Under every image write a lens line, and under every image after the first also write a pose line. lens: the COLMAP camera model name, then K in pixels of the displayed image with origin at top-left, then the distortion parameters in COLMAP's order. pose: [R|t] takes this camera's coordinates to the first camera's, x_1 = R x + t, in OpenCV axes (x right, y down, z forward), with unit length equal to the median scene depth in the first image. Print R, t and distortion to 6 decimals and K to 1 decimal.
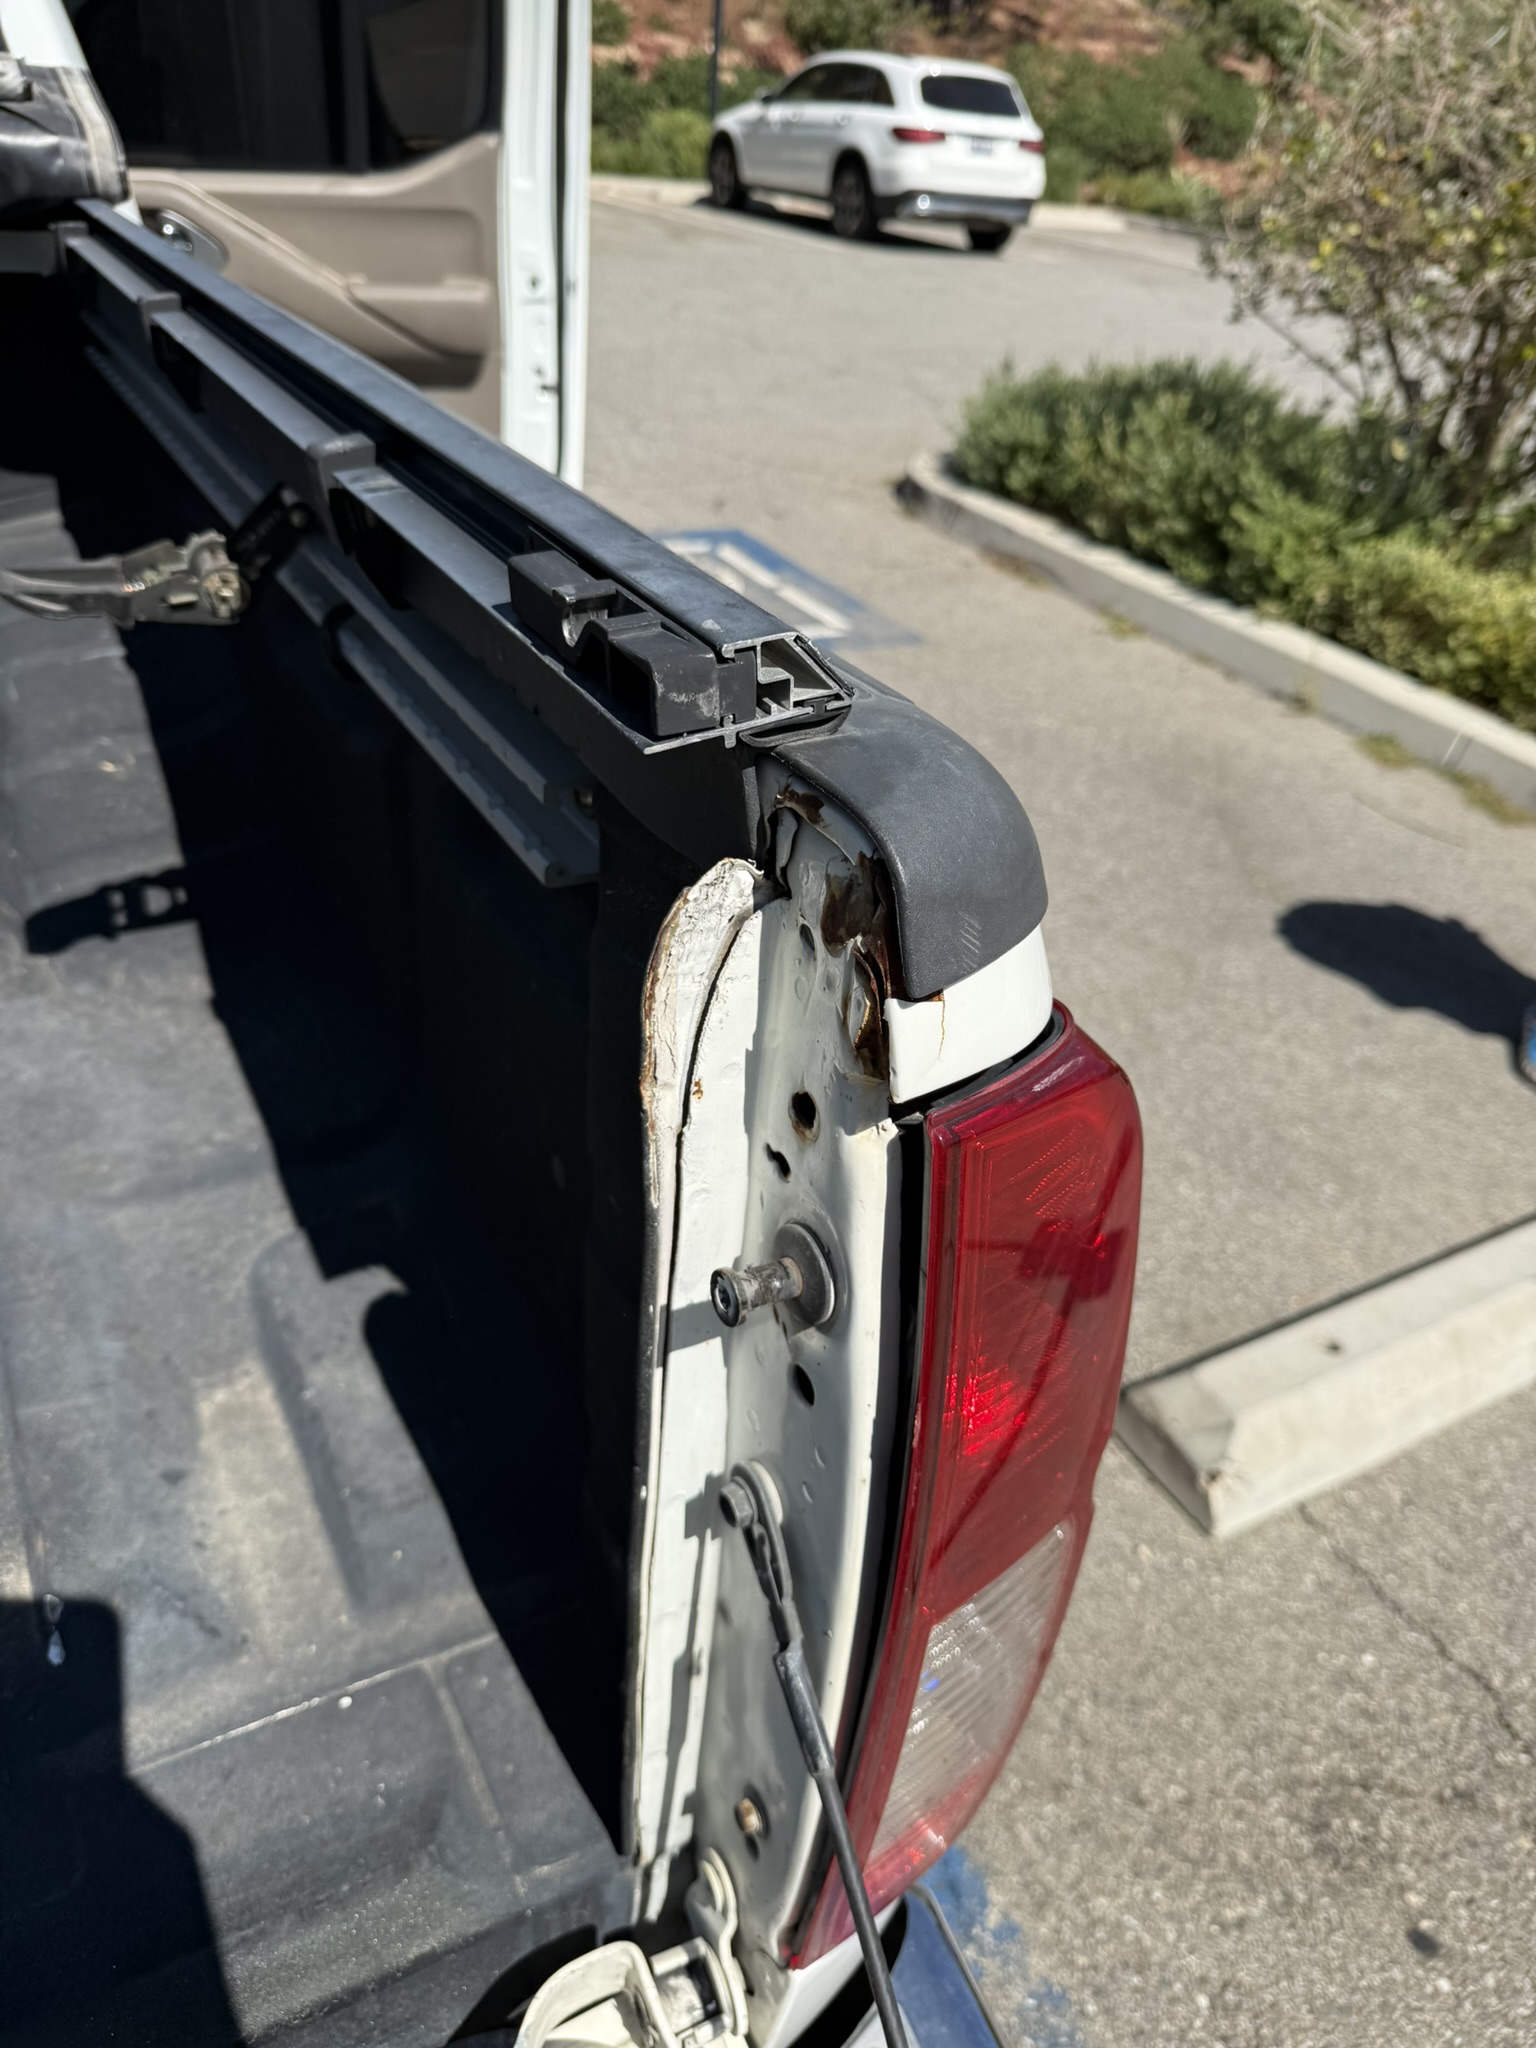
lens RADIAL K [[1479.3, 0, 741.0], [0, 1479.3, 1017.5], [0, 0, 1]] dist [0.002722, -0.009443]
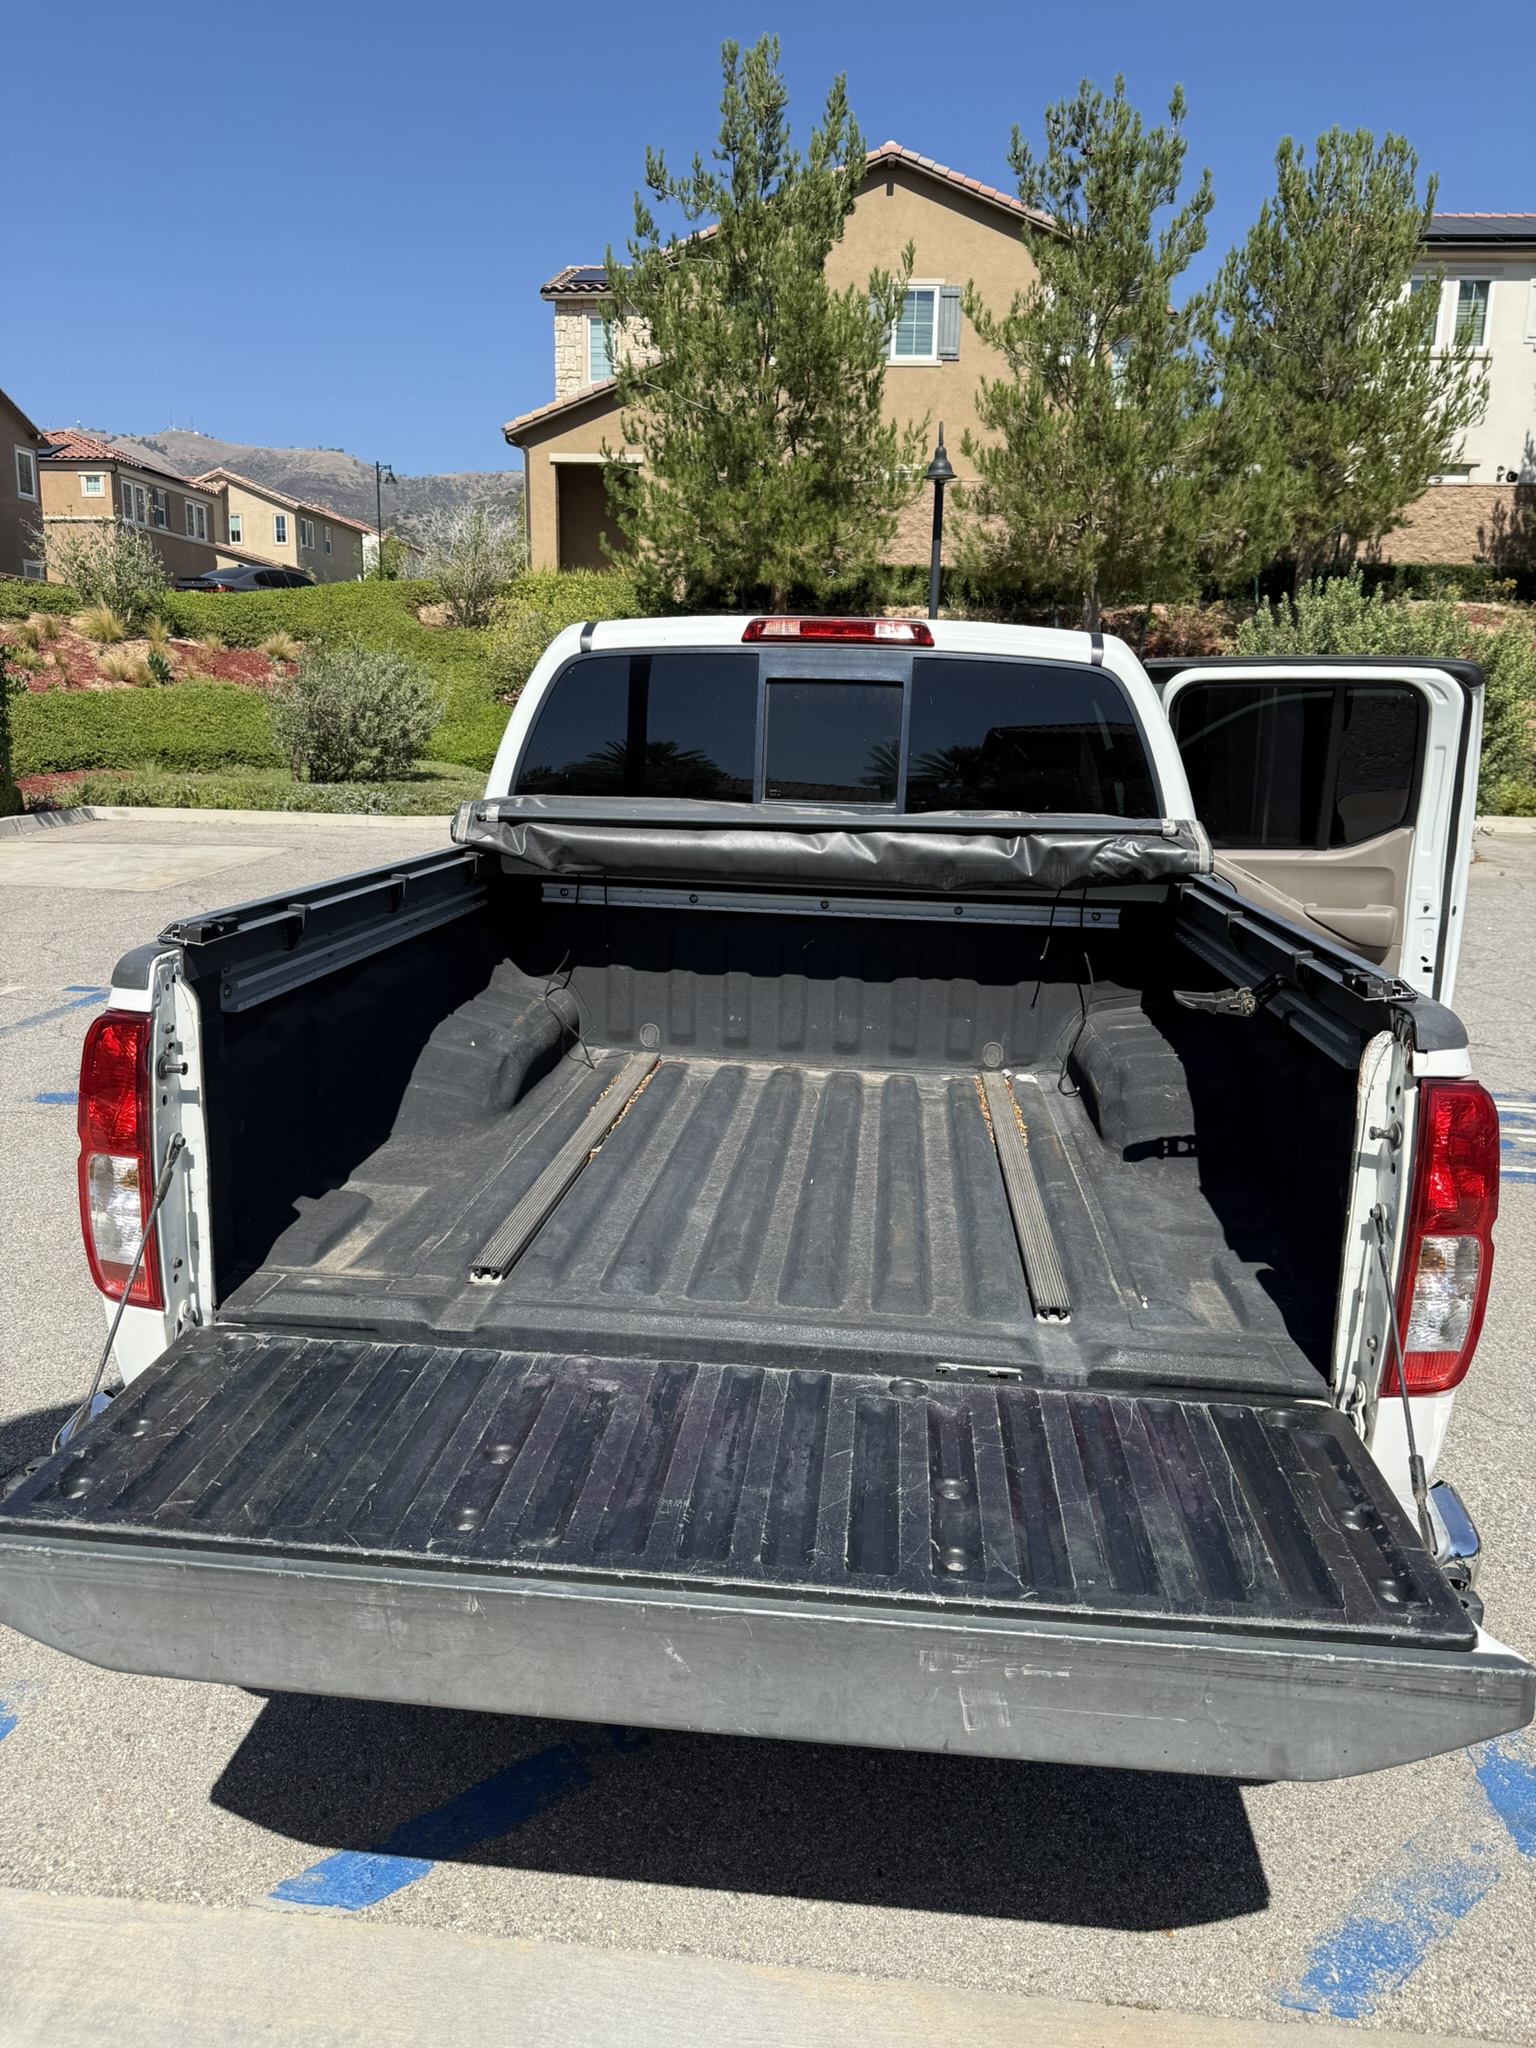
lens RADIAL K [[1442.0, 0, 760.0], [0, 1442.0, 1010.0], [0, 0, 1]] dist [0.073260, -0.133022]
pose [[0.832122, 0.055677, -0.551790, 0.302277], [-0.259810, 0.918151, -0.299160, 0.588490], [0.489971, 0.392299, 0.778480, -1.201951]]
